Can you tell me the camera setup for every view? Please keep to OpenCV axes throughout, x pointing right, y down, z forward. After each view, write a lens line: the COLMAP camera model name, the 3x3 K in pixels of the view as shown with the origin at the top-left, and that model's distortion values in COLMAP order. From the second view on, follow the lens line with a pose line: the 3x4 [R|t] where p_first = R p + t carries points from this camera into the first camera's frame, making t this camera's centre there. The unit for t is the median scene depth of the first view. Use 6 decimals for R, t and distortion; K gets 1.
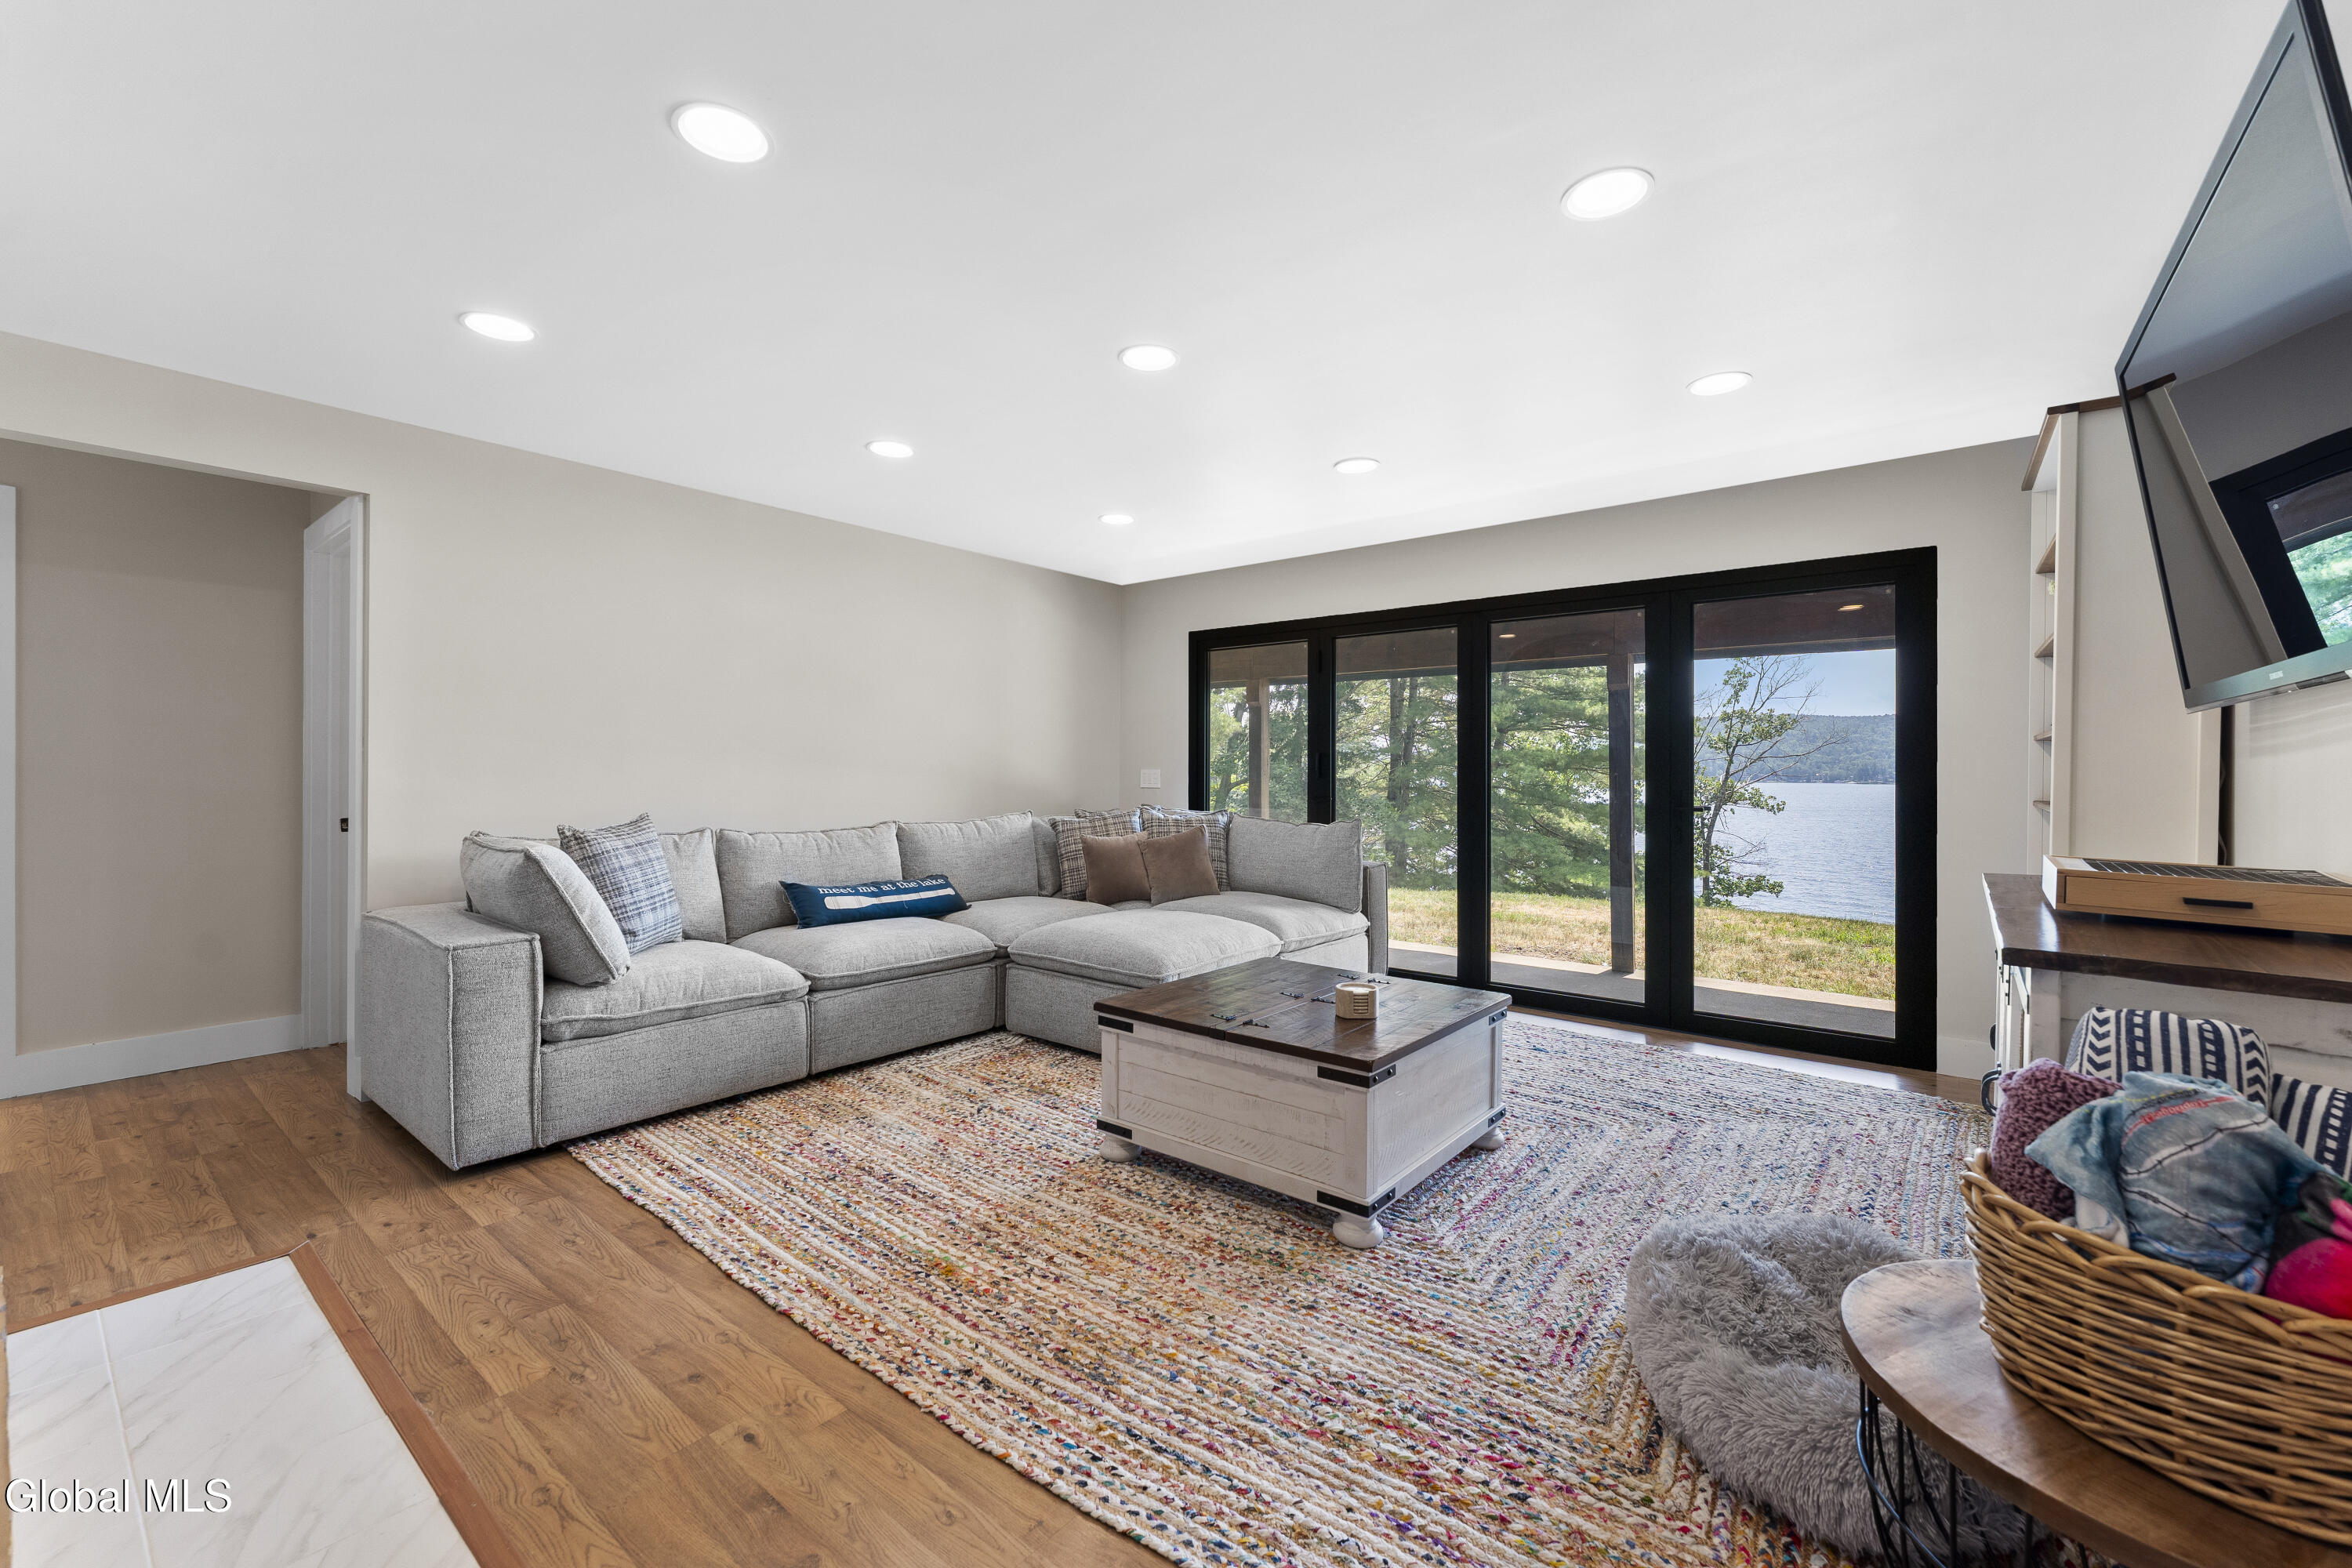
lens RADIAL K [[939.5, 0, 1176.0], [0, 939.5, 784.0], [0, 0, 1]] dist [-0.002037, -0.000372]
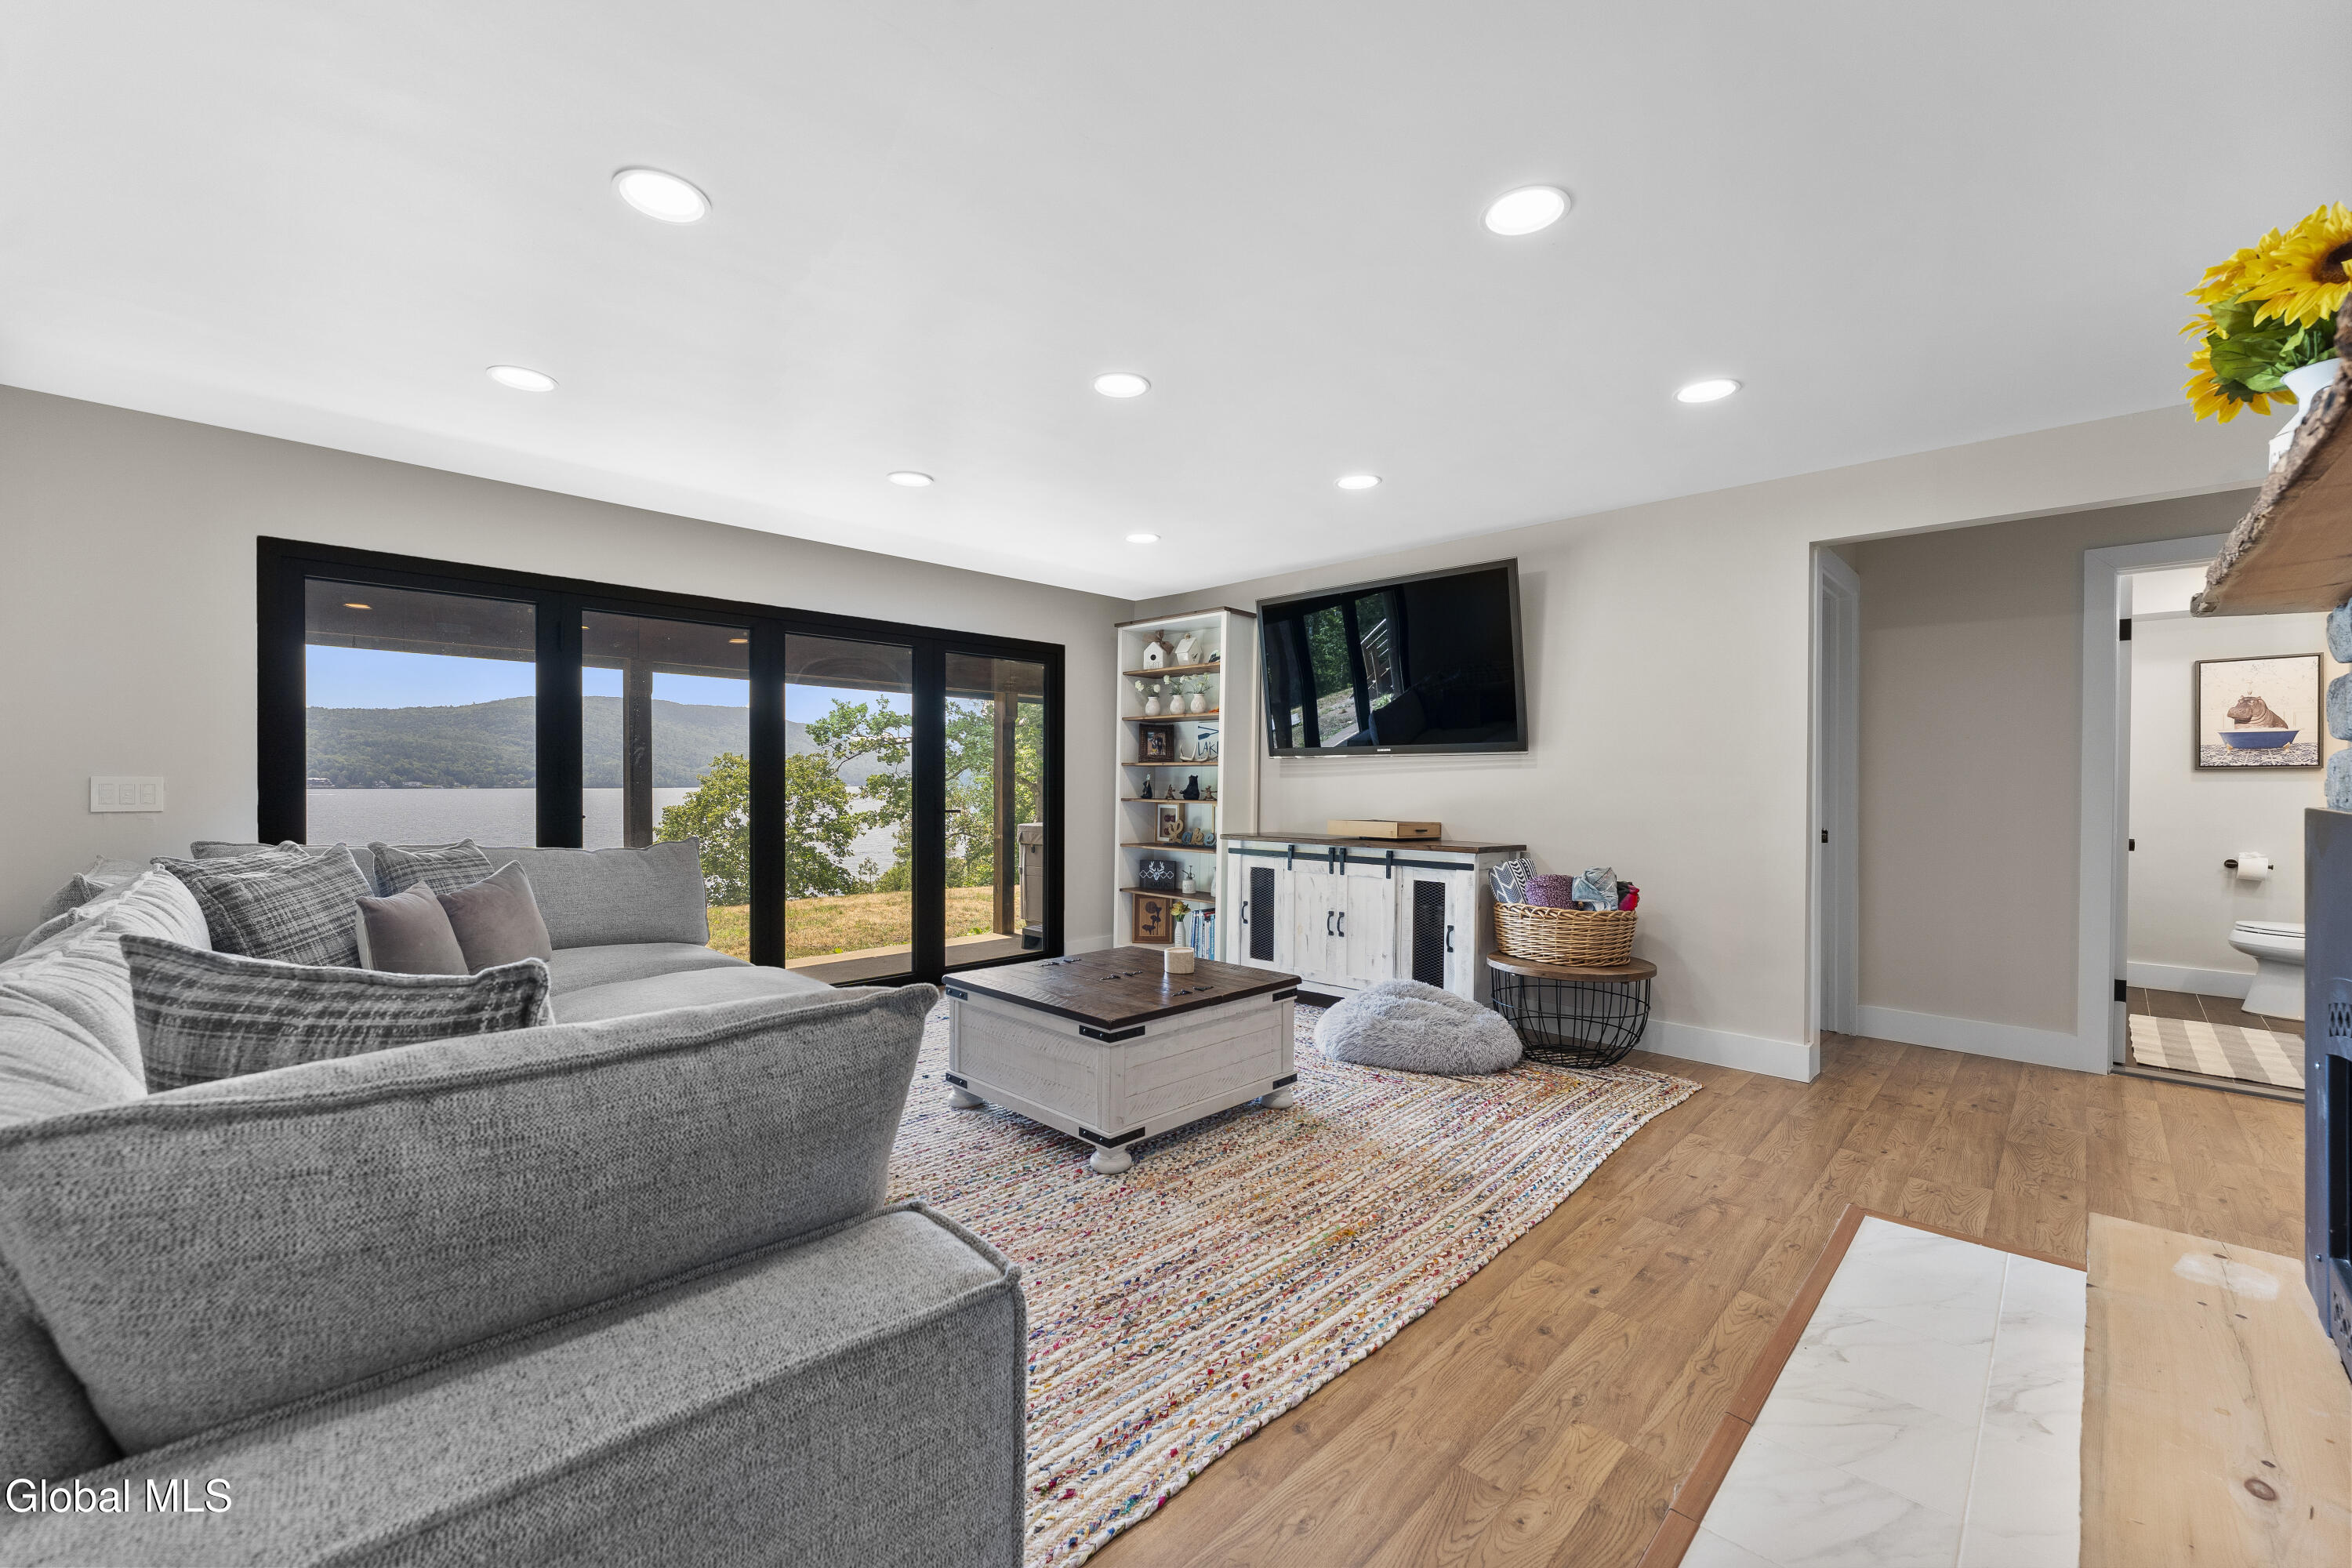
lens RADIAL K [[924.4, 0, 1176.0], [0, 924.4, 784.0], [0, 0, 1]] dist [0.000076, 0.000049]
pose [[0.112319, -0.004901, 0.993660, -1.176302], [0.006438, 0.999970, 0.004204, -0.022531], [-0.993651, 0.005925, 0.112347, 0.927131]]
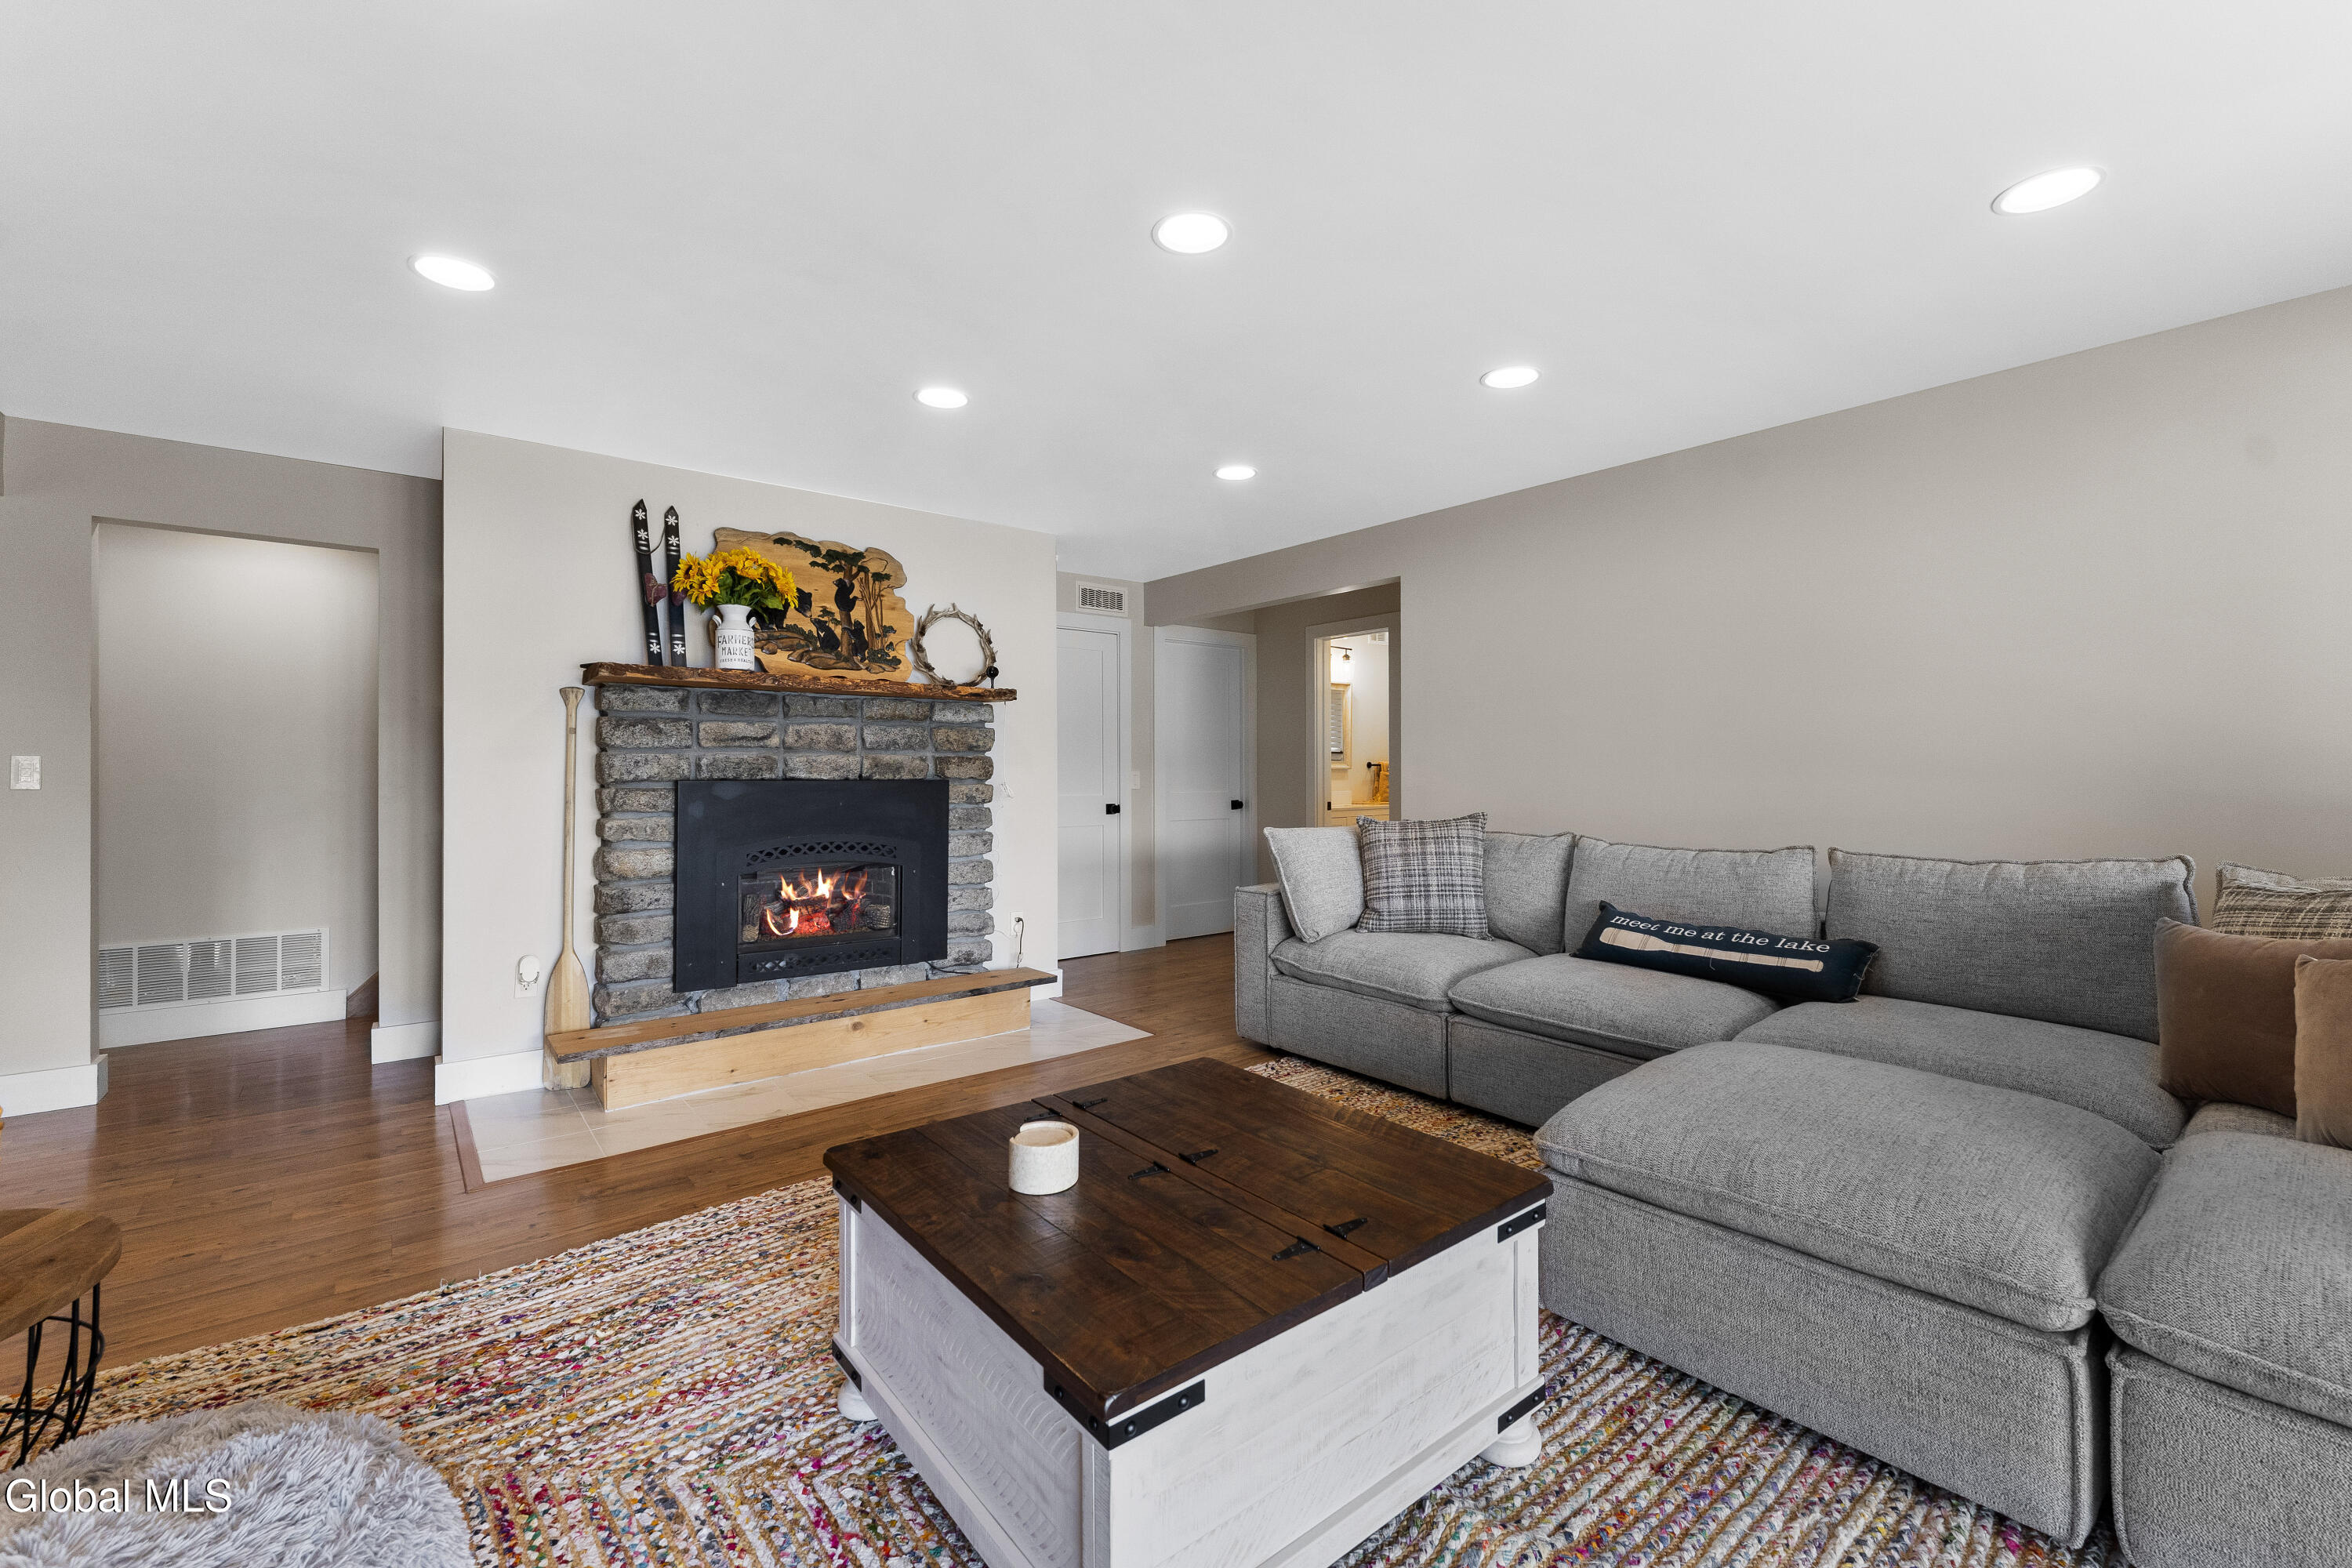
lens RADIAL K [[999.1, 0, 1214.3], [0, 999.1, 778.7], [0, 0, 1]] dist [0.001572, 0.000132]
pose [[-0.191600, 0.002942, -0.981469, 0.856069], [-0.008690, 0.999951, 0.004694, -0.013611], [0.981435, 0.009429, -0.191565, 1.318054]]
